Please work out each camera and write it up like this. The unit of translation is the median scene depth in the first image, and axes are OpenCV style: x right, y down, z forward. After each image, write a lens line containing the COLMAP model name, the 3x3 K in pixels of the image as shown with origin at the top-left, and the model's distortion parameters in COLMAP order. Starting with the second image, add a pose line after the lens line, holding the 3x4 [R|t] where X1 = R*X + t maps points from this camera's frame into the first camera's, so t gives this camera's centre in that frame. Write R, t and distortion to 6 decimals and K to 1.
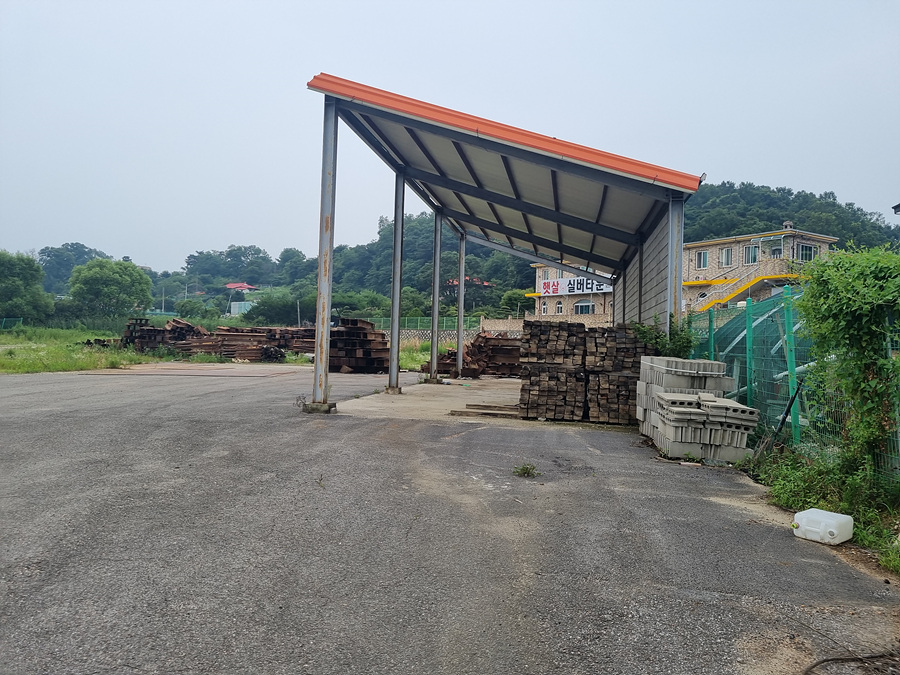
lens RADIAL K [[670.3, 0, 450.0], [0, 670.3, 337.5], [0, 0, 1]] dist [0.052536, -0.041932]
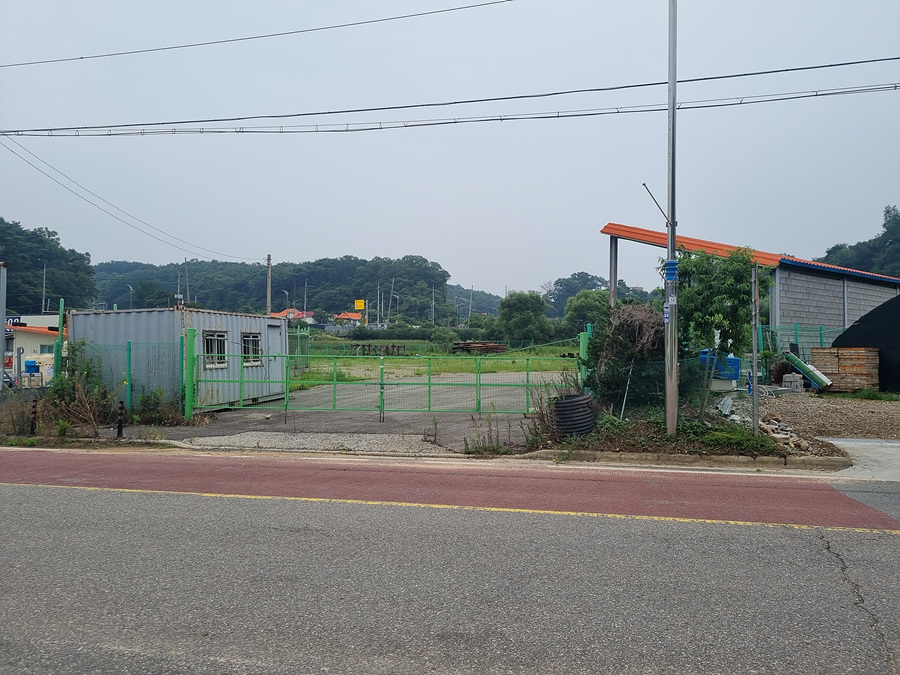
lens RADIAL K [[716.3, 0, 454.7], [0, 716.3, 337.0], [0, 0, 1]] dist [0.062036, -0.052064]
pose [[0.764352, -0.037384, -0.643715, 0.431897], [0.025578, 0.999290, -0.027663, 0.006958], [0.644292, 0.004680, 0.764766, -0.508004]]
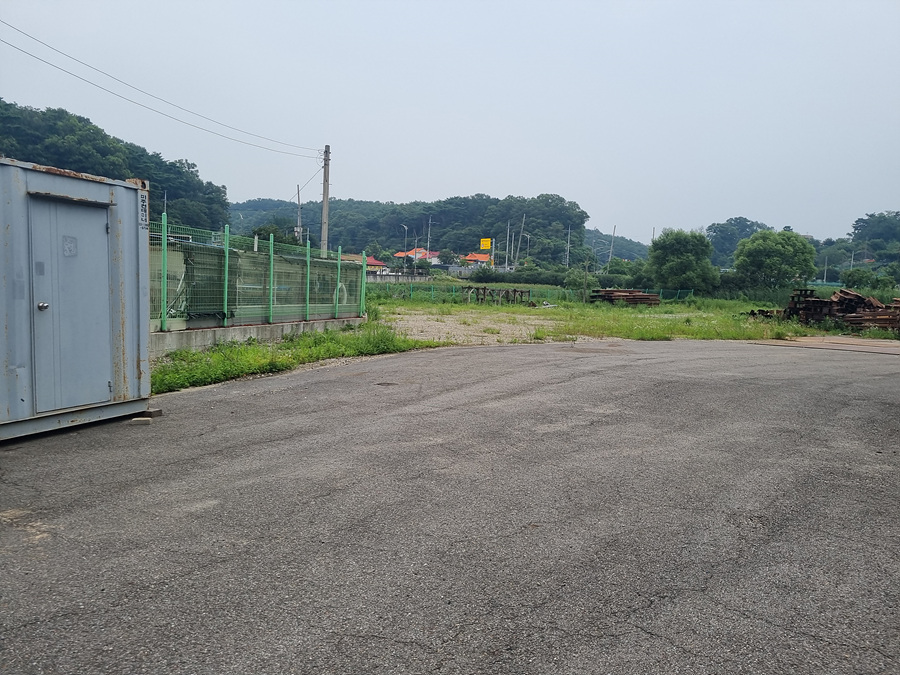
lens RADIAL K [[670.3, 0, 450.0], [0, 670.3, 337.5], [0, 0, 1]] dist [0.052536, -0.041932]
pose [[0.621446, 0.052956, -0.781666, -0.015181], [-0.019440, 0.998448, 0.052187, -0.000182], [0.783216, -0.017235, 0.621511, -0.009157]]
